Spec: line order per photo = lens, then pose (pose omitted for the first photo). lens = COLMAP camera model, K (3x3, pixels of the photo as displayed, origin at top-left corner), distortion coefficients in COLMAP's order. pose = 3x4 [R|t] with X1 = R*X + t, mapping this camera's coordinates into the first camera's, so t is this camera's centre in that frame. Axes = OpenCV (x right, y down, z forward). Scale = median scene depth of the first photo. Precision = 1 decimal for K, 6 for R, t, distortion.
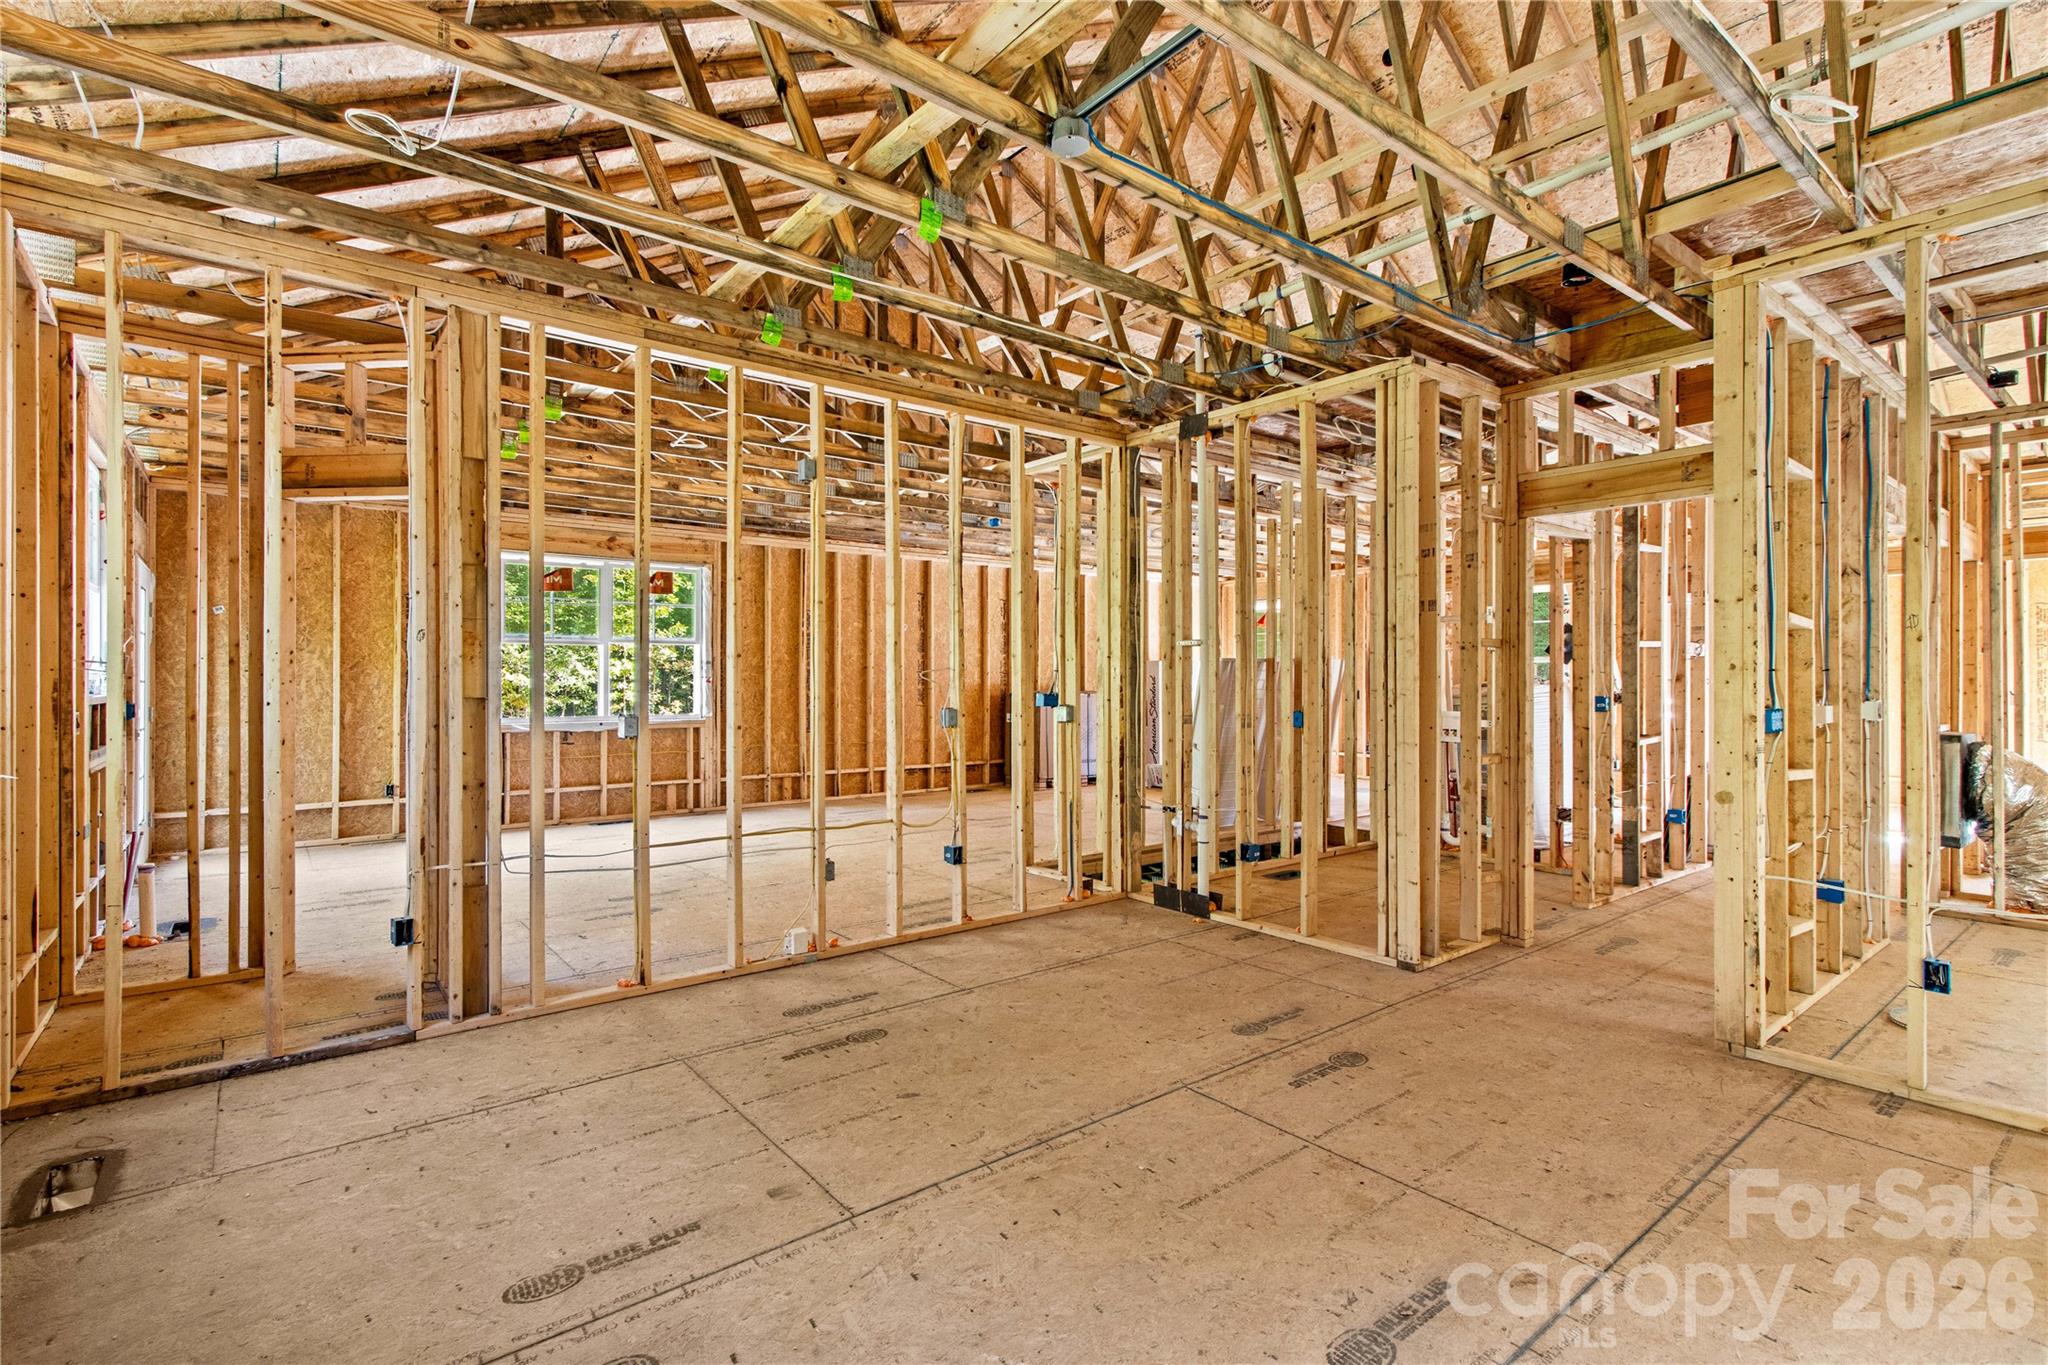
lens RADIAL K [[852.4, 0, 932.0], [0, 852.4, 675.8], [0, 0, 1]] dist [0.007517, -0.000212]
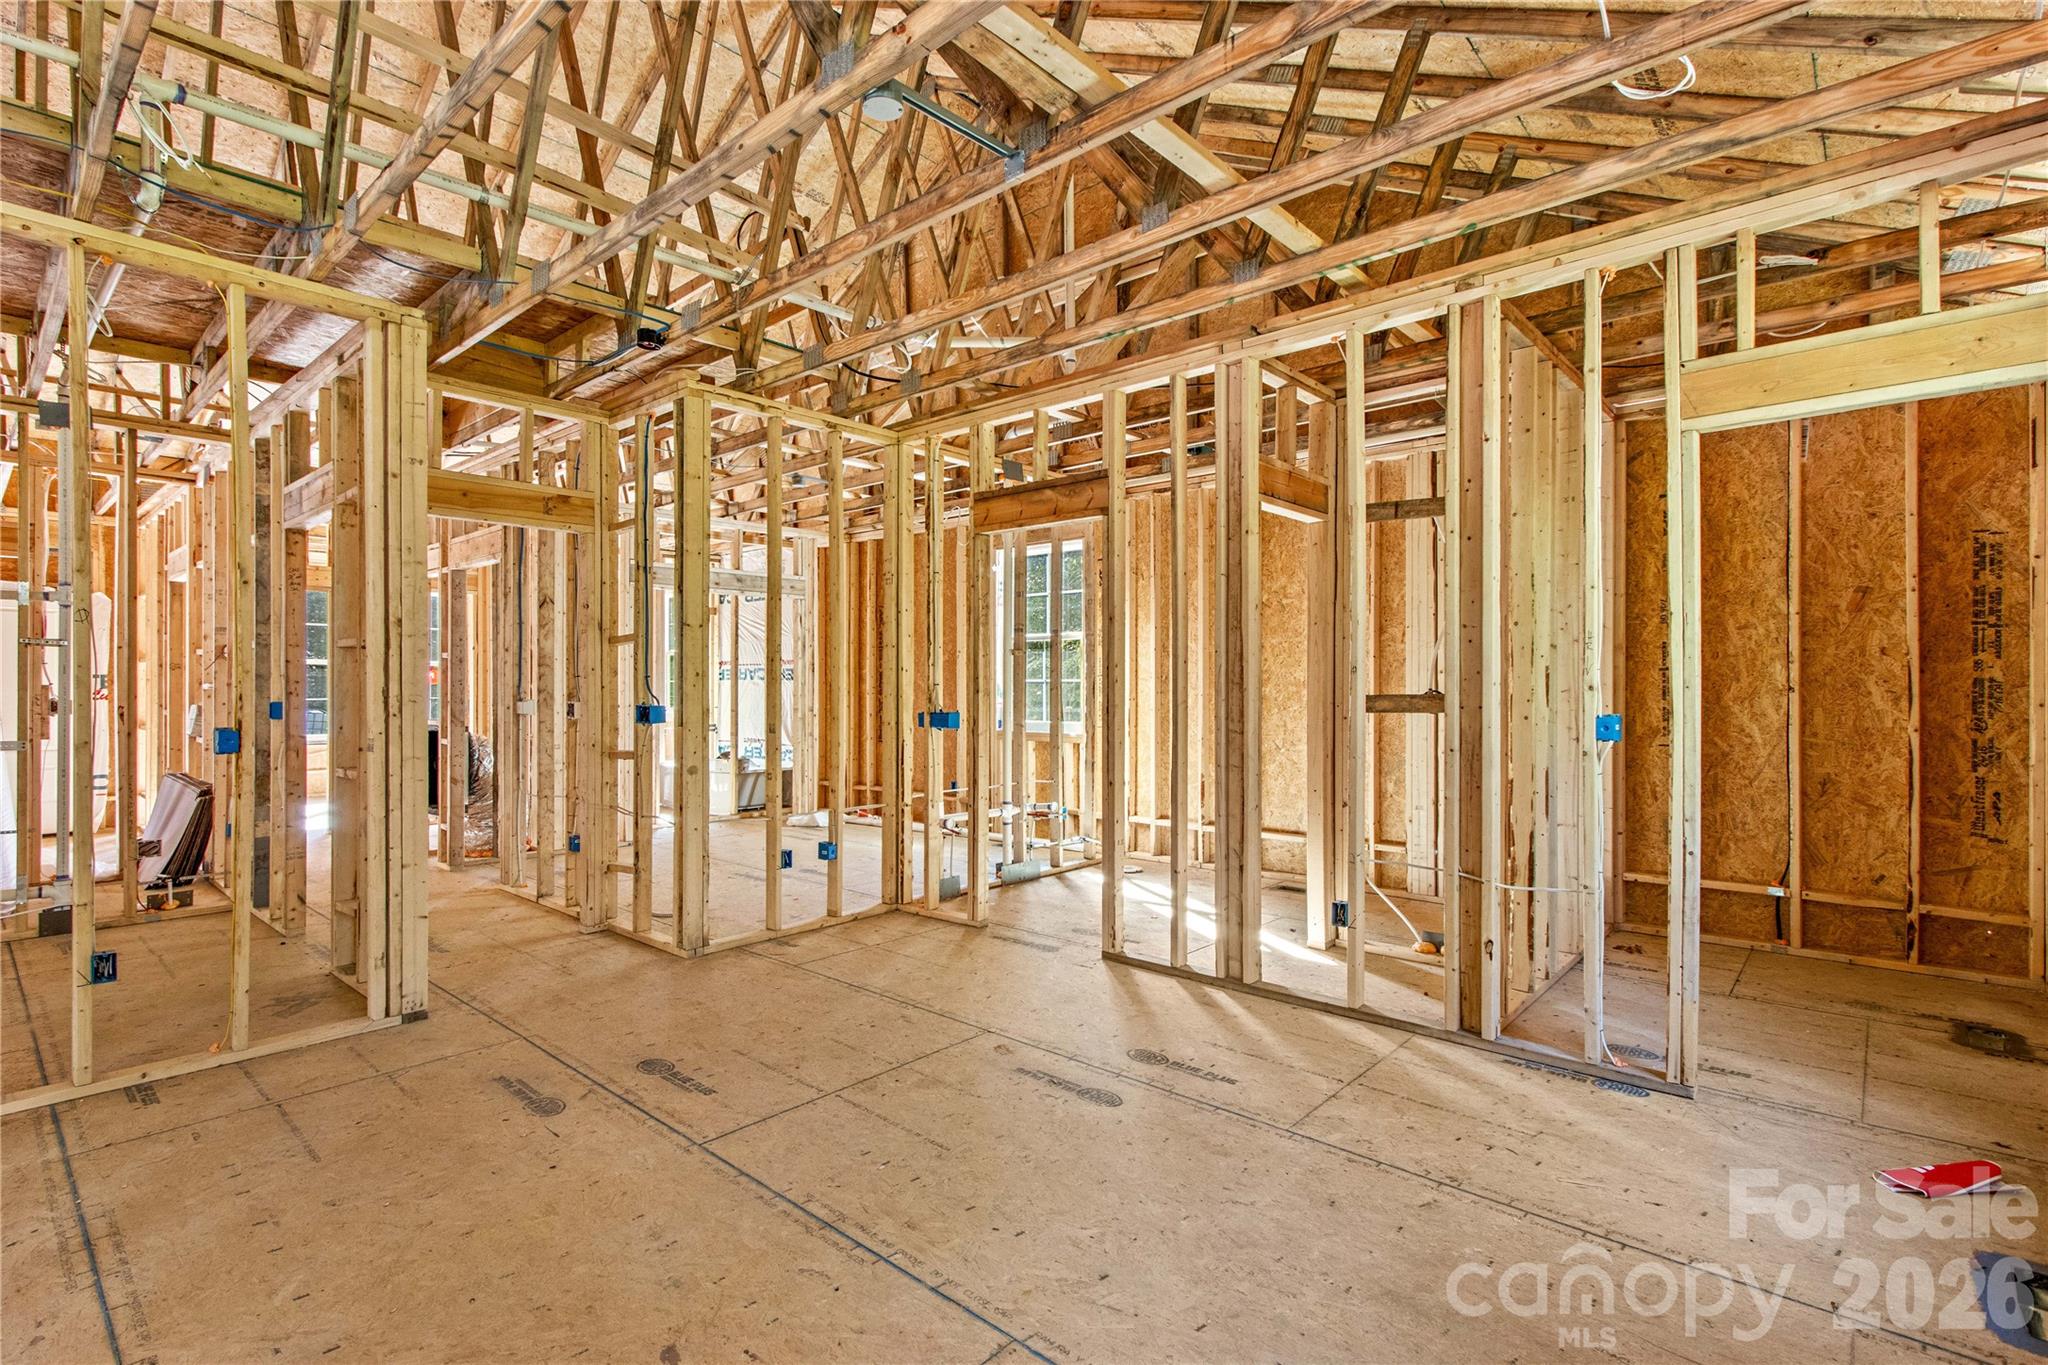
lens RADIAL K [[1033.4, 0, 932.5], [0, 1033.4, 686.3], [0, 0, 1]] dist [0.002344, -0.000629]
pose [[-0.156042, -0.003124, 0.987745, -0.758792], [-0.003429, 0.999991, 0.002621, 0.003632], [-0.987744, -0.002978, -0.156051, 0.889159]]
